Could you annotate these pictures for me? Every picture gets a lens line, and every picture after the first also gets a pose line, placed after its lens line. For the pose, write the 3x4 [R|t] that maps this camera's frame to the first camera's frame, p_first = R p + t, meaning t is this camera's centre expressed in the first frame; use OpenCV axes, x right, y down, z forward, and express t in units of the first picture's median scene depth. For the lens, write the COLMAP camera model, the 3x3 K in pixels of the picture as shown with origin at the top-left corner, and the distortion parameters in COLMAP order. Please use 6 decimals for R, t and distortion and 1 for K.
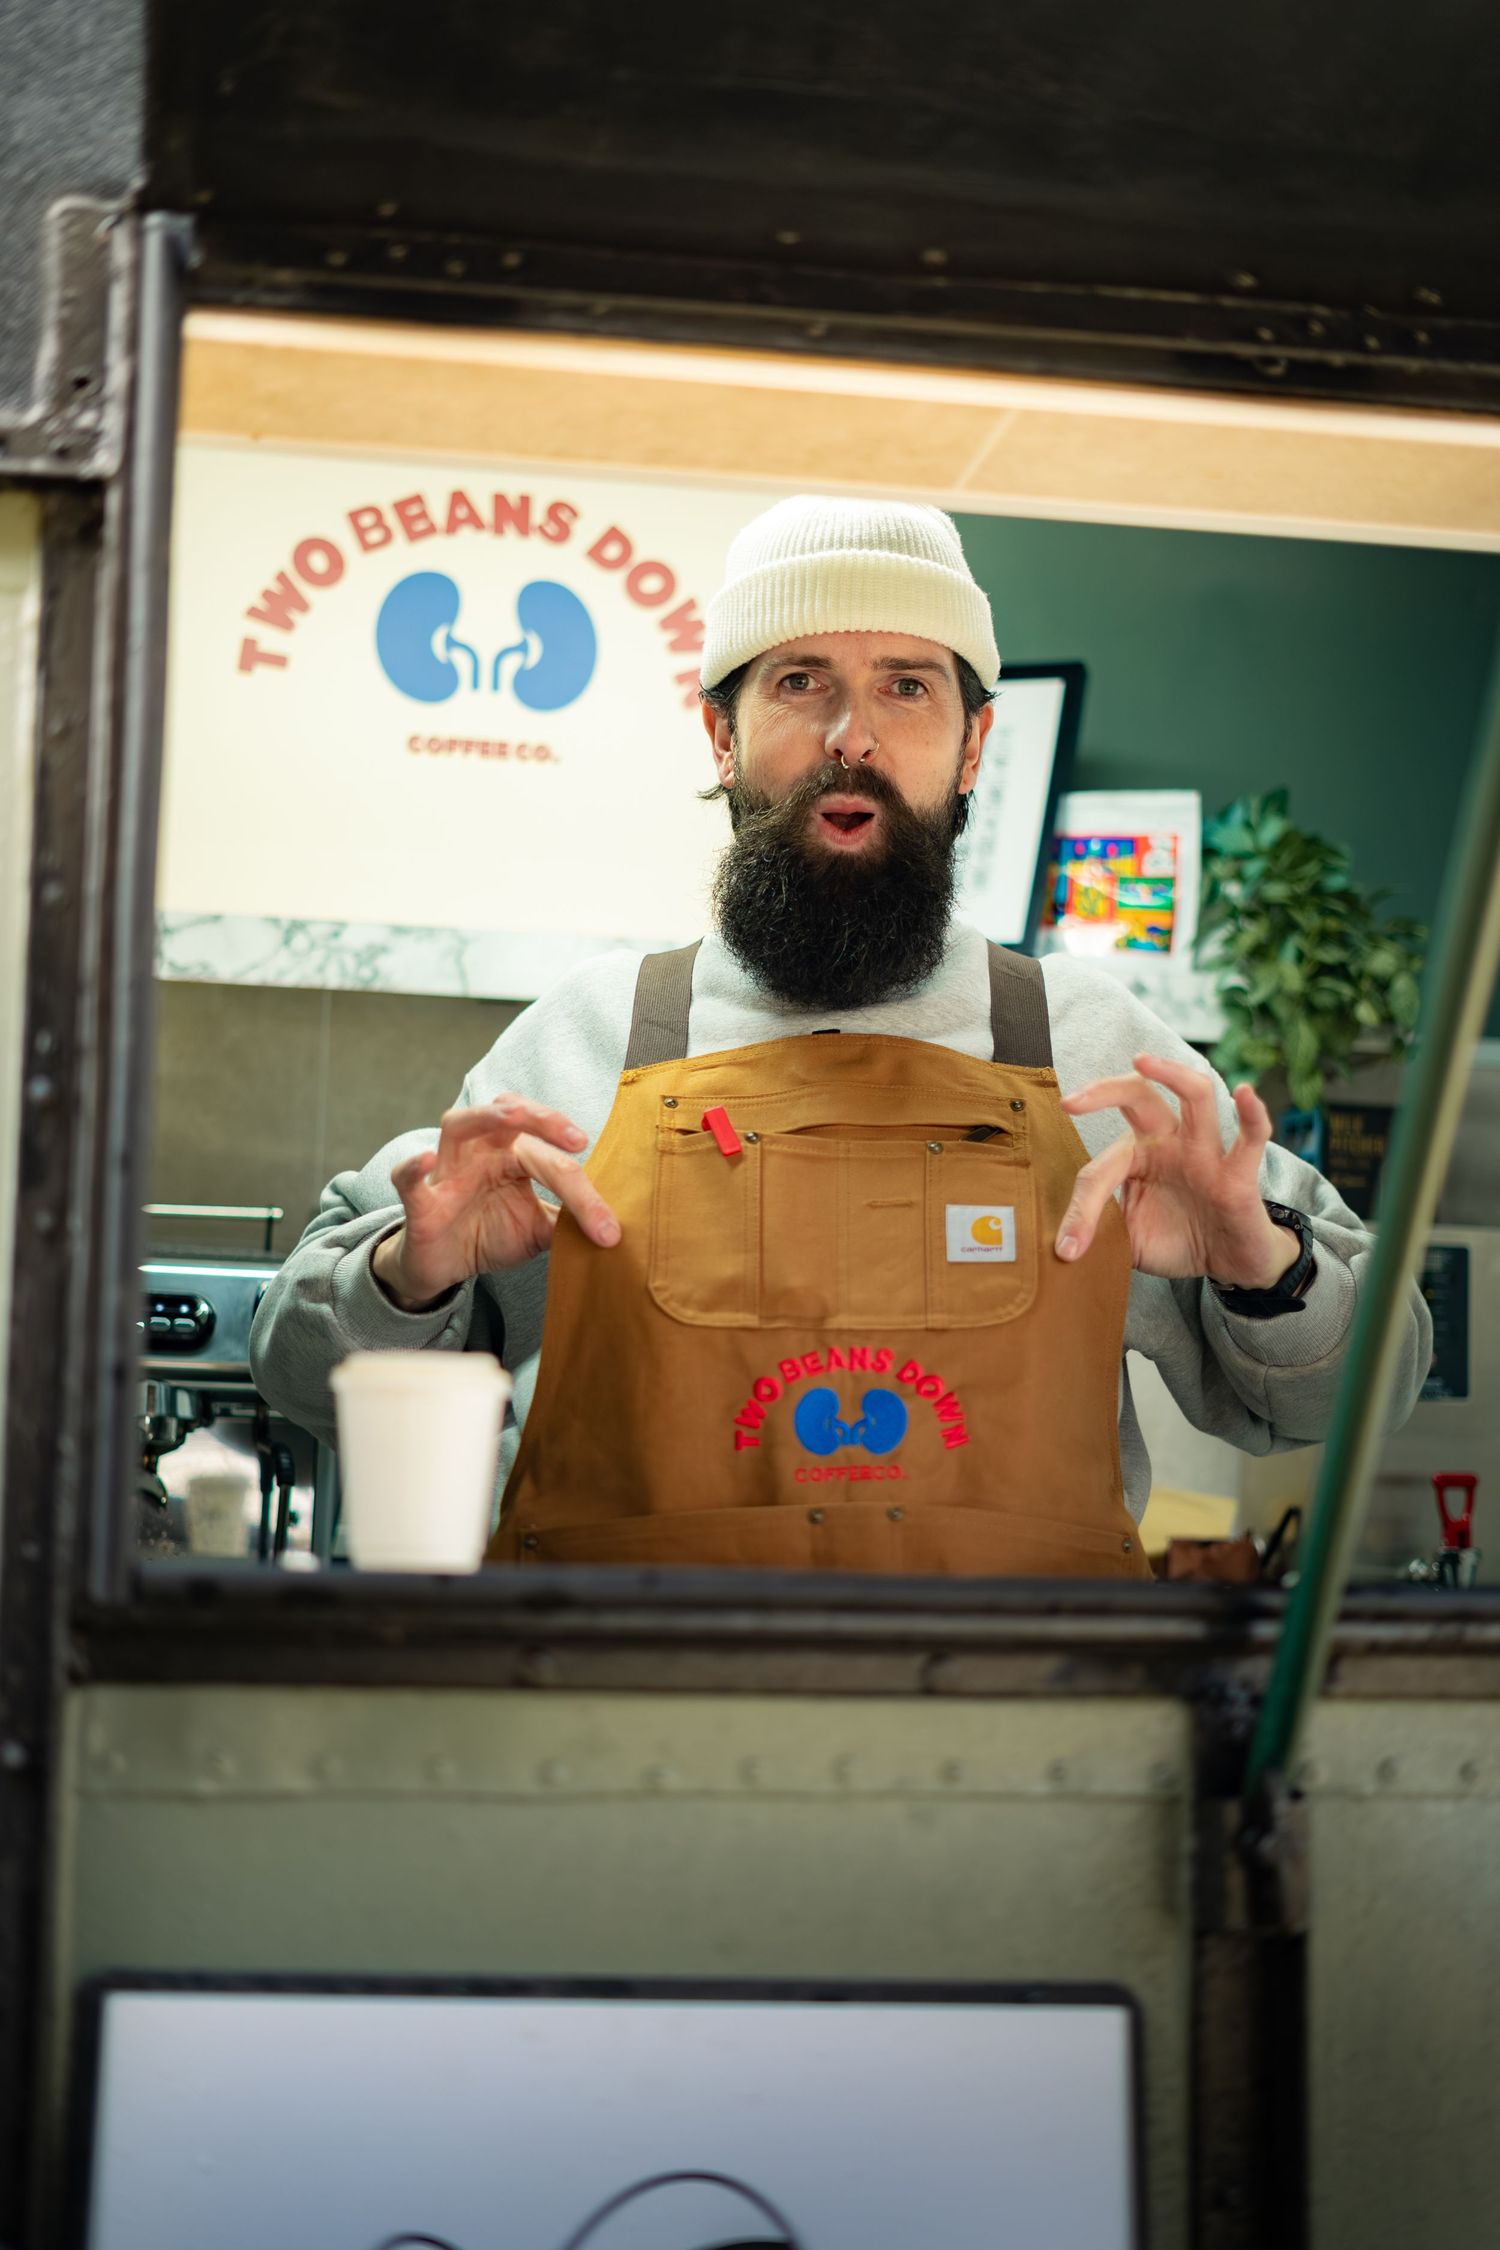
lens RADIAL K [[3280.7, 0, 750.0], [0, 3280.7, 1125.0], [0, 0, 1]] dist [-0.036012, -0.033002]
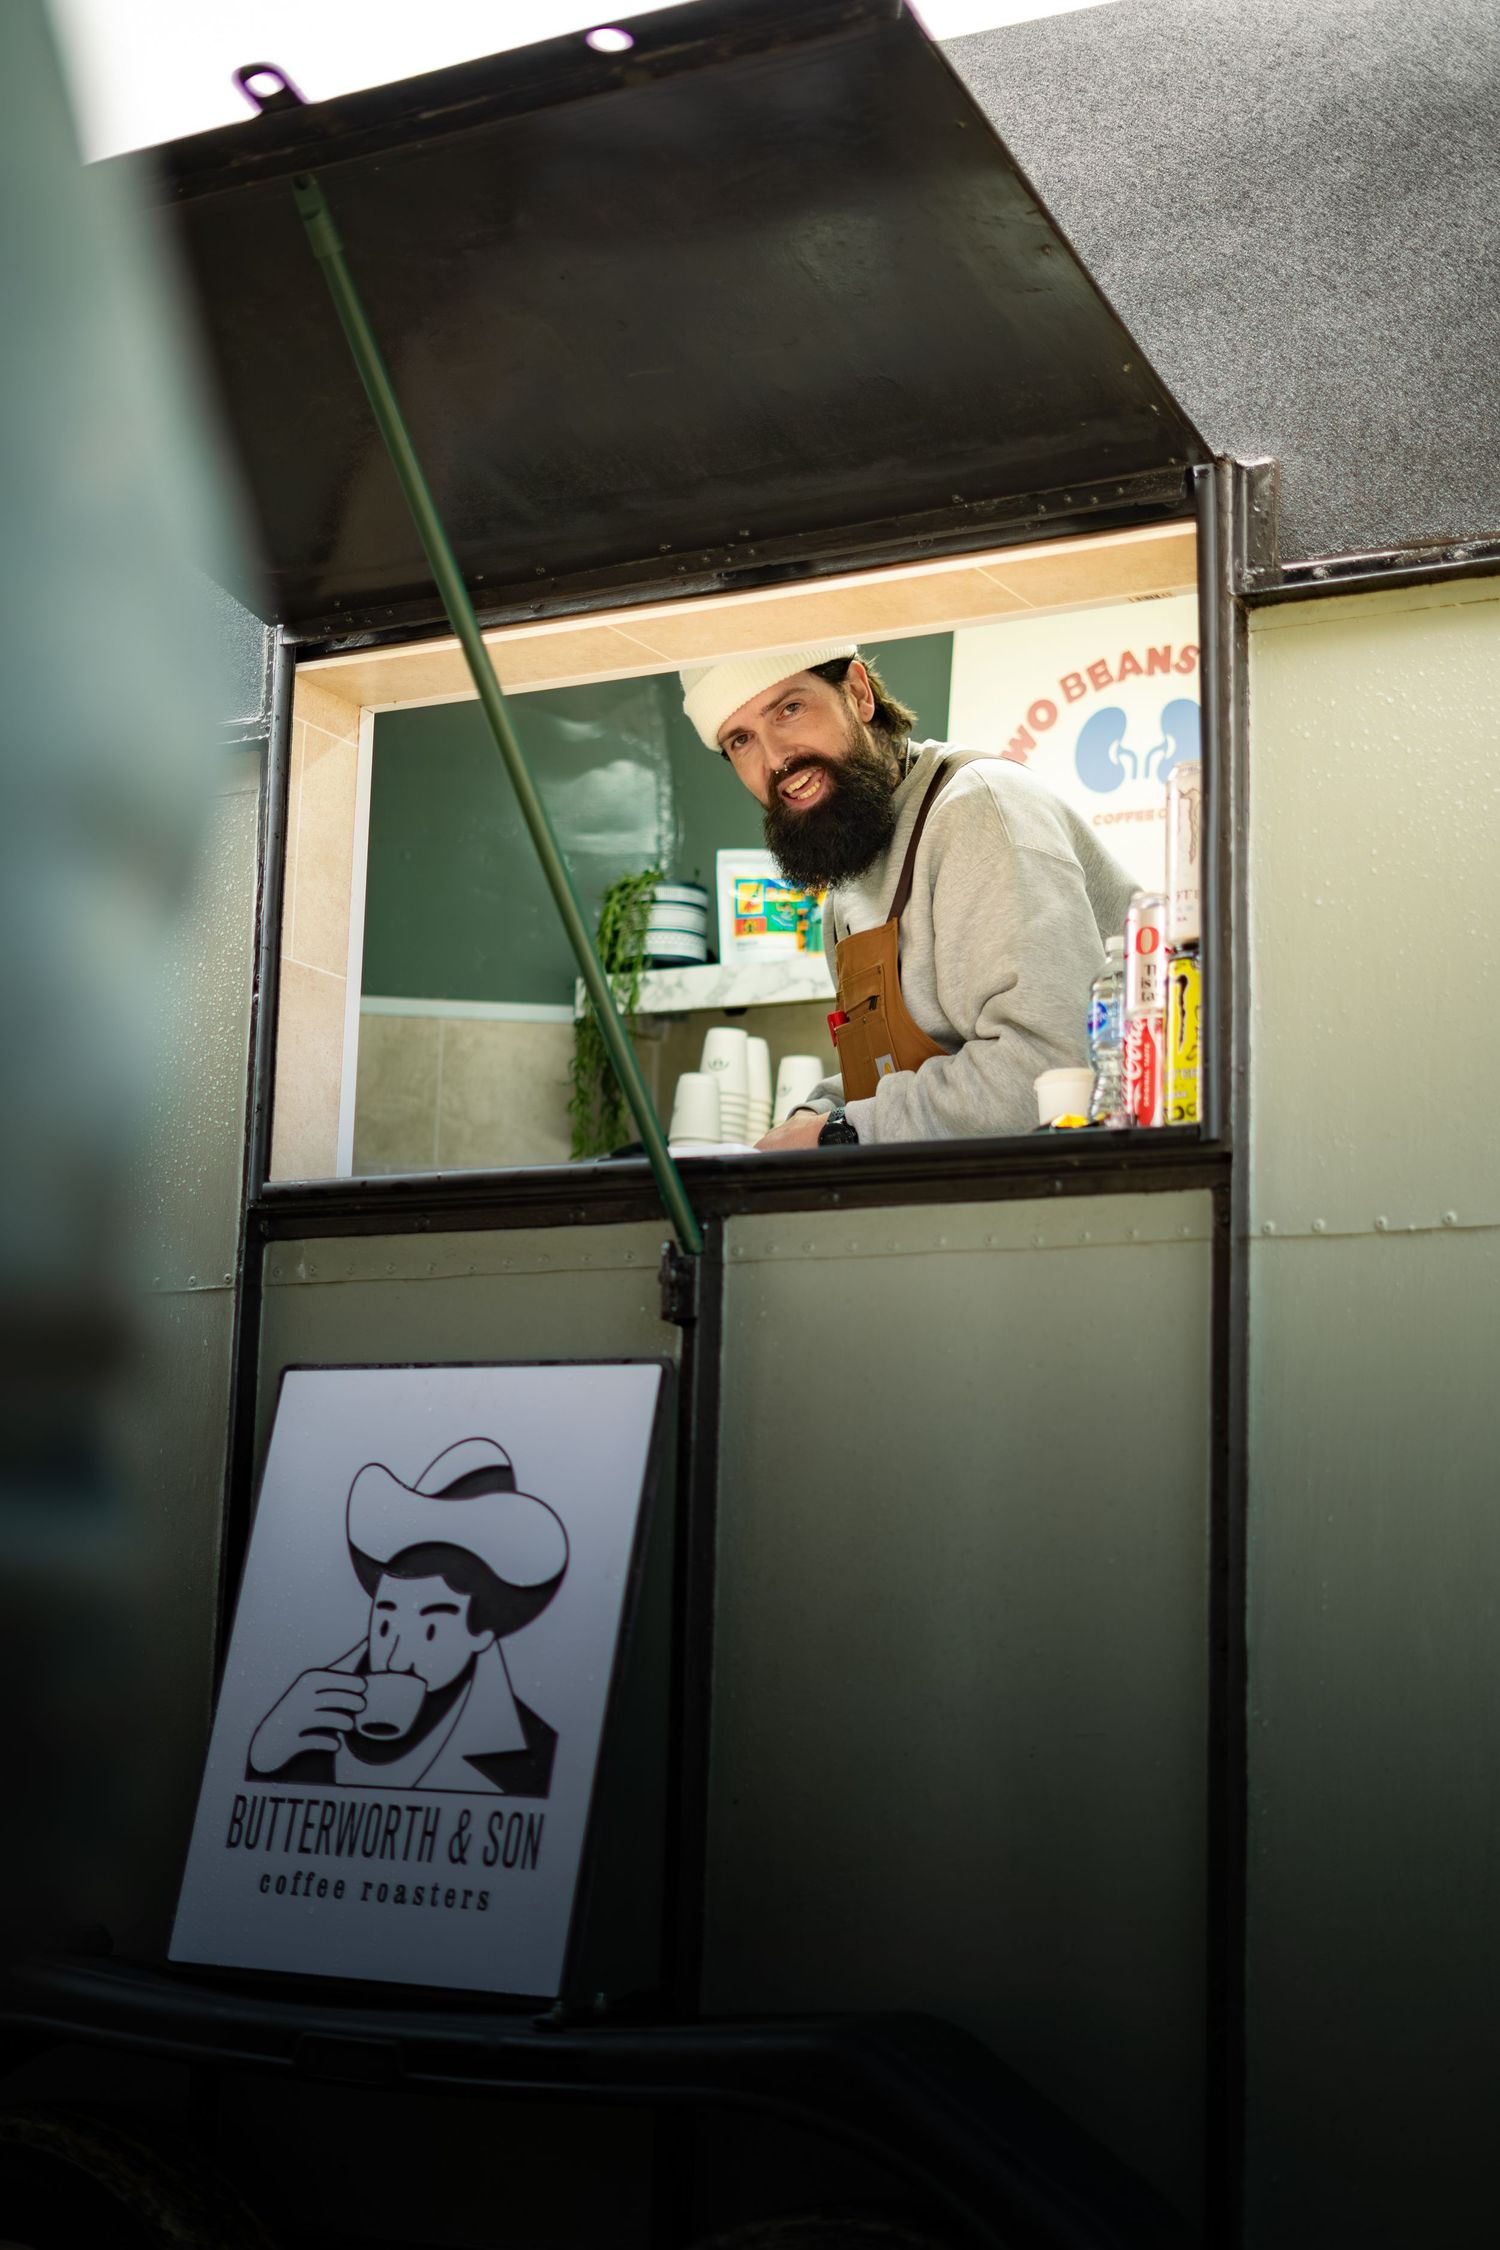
lens RADIAL K [[3119.2, 0, 739.0], [0, 3119.2, 1127.6], [0, 0, 1]] dist [-0.012560, 0.027700]
pose [[0.786164, -0.104266, -0.609158, 0.637555], [0.072921, 0.994430, -0.076101, 0.125565], [0.613700, 0.015408, 0.789389, -0.256547]]
